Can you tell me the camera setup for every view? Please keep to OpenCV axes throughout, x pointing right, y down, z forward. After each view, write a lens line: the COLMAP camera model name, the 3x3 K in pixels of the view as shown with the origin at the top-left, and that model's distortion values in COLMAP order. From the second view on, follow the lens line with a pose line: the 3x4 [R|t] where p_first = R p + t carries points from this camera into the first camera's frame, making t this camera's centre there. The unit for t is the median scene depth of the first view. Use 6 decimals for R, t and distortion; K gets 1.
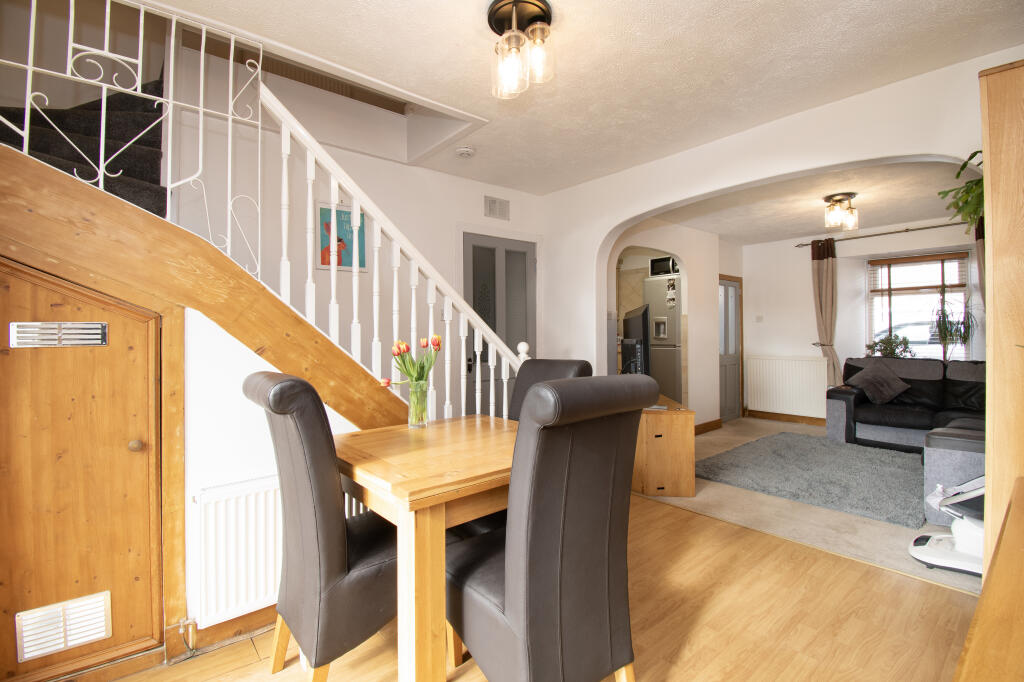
lens RADIAL K [[458.3, 0, 507.3], [0, 458.3, 329.7], [0, 0, 1]] dist [0.000449, -0.017023]
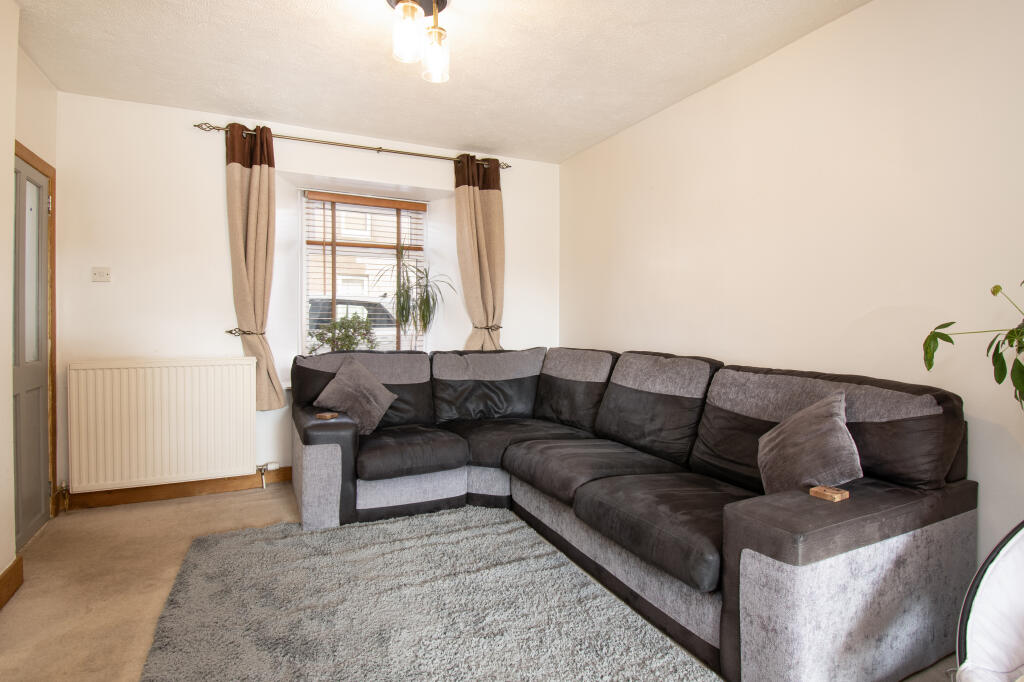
lens RADIAL K [[523.6, 0, 513.1], [0, 523.6, 329.8], [0, 0, 1]] dist [0.012601, -0.025975]
pose [[0.243943, -0.015738, 0.969662, 0.199933], [-0.014152, 0.999704, 0.019785, 0.014349], [-0.969686, -0.018549, 0.243648, 0.591035]]
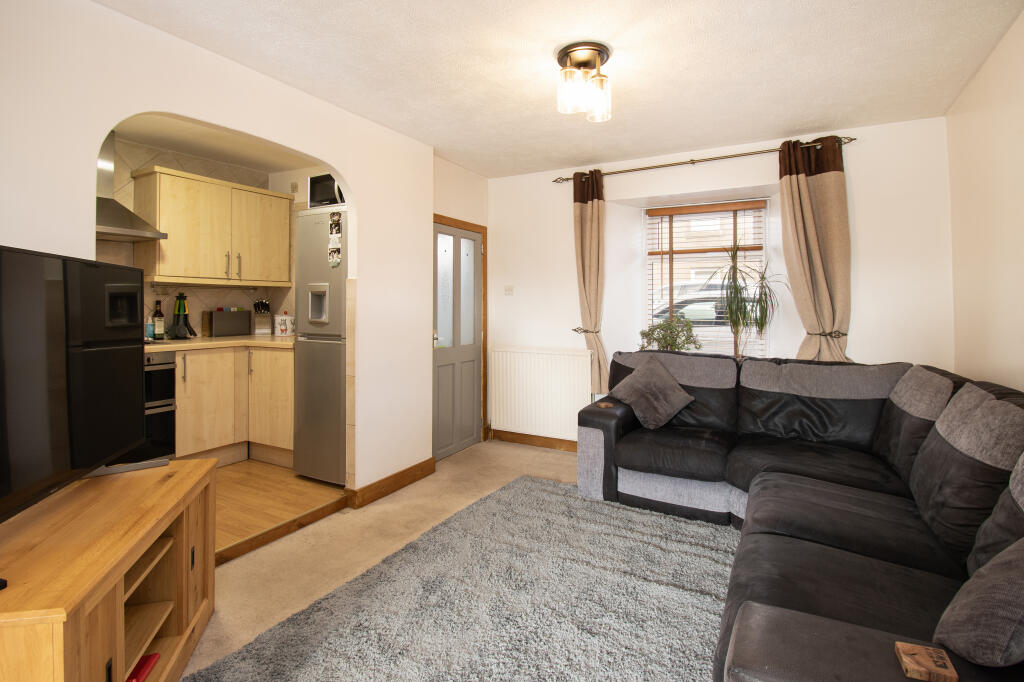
lens RADIAL K [[496.8, 0, 511.6], [0, 496.8, 301.1], [0, 0, 1]] dist [0.001195, -0.000191]
pose [[0.932104, 0.011551, 0.362006, 0.344270], [-0.011360, 0.999932, -0.002657, -0.007668], [-0.362012, -0.001636, 0.932172, 0.384811]]
